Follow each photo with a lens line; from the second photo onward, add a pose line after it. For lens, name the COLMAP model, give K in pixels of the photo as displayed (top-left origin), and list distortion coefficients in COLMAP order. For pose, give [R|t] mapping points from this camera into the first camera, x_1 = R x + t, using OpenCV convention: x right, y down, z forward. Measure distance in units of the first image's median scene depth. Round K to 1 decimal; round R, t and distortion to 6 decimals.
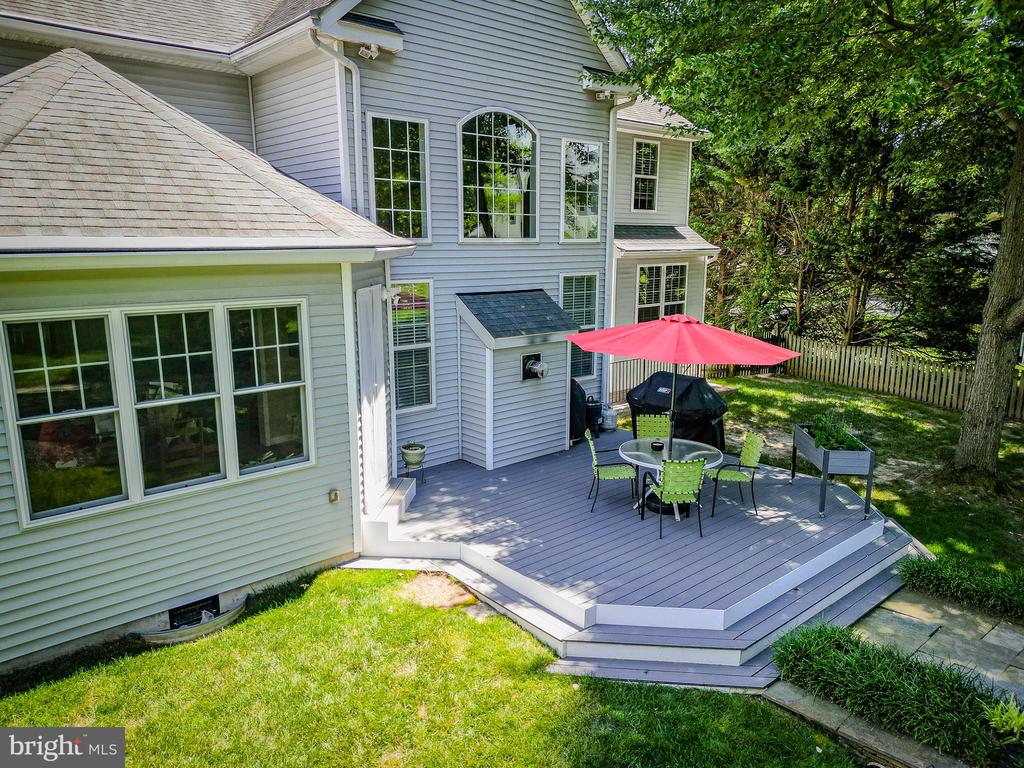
lens RADIAL K [[706.6, 0, 512.0], [0, 706.6, 384.0], [0, 0, 1]] dist [0.077846, -0.086135]
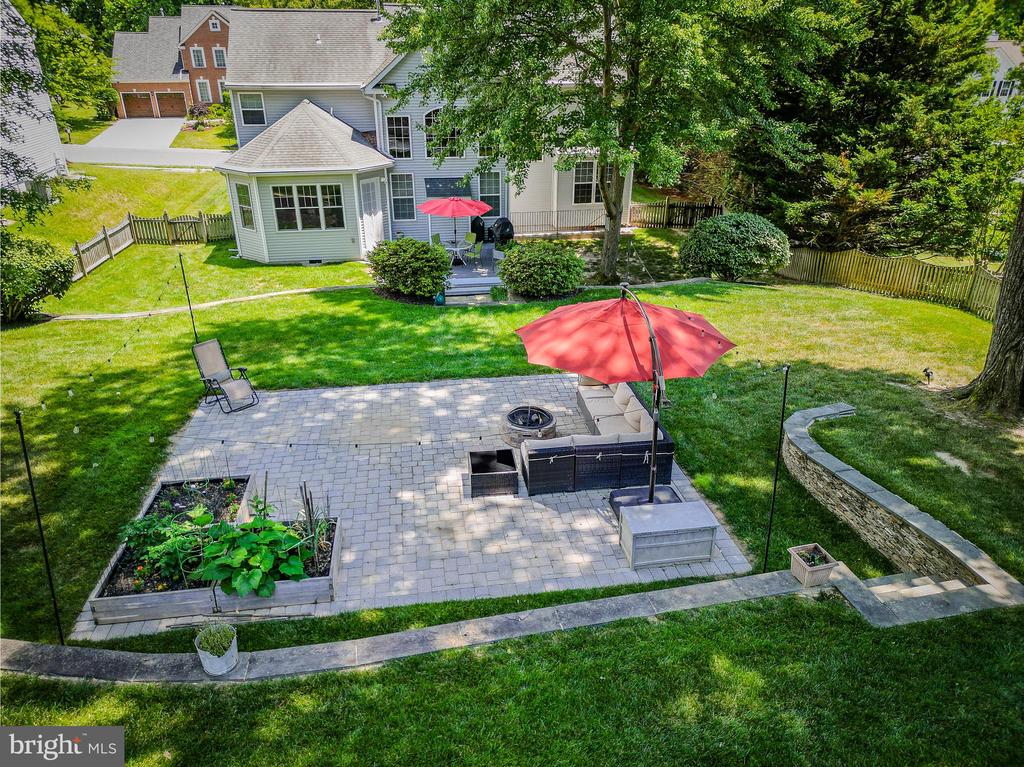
lens RADIAL K [[706.6, 0, 512.0], [0, 706.6, 383.5], [0, 0, 1]] dist [0.077846, -0.086135]
pose [[0.845294, 0.238363, -0.478185, 2.443733], [-0.107976, 0.952715, 0.284033, -0.273260], [0.523277, -0.188459, 0.831062, -1.785521]]
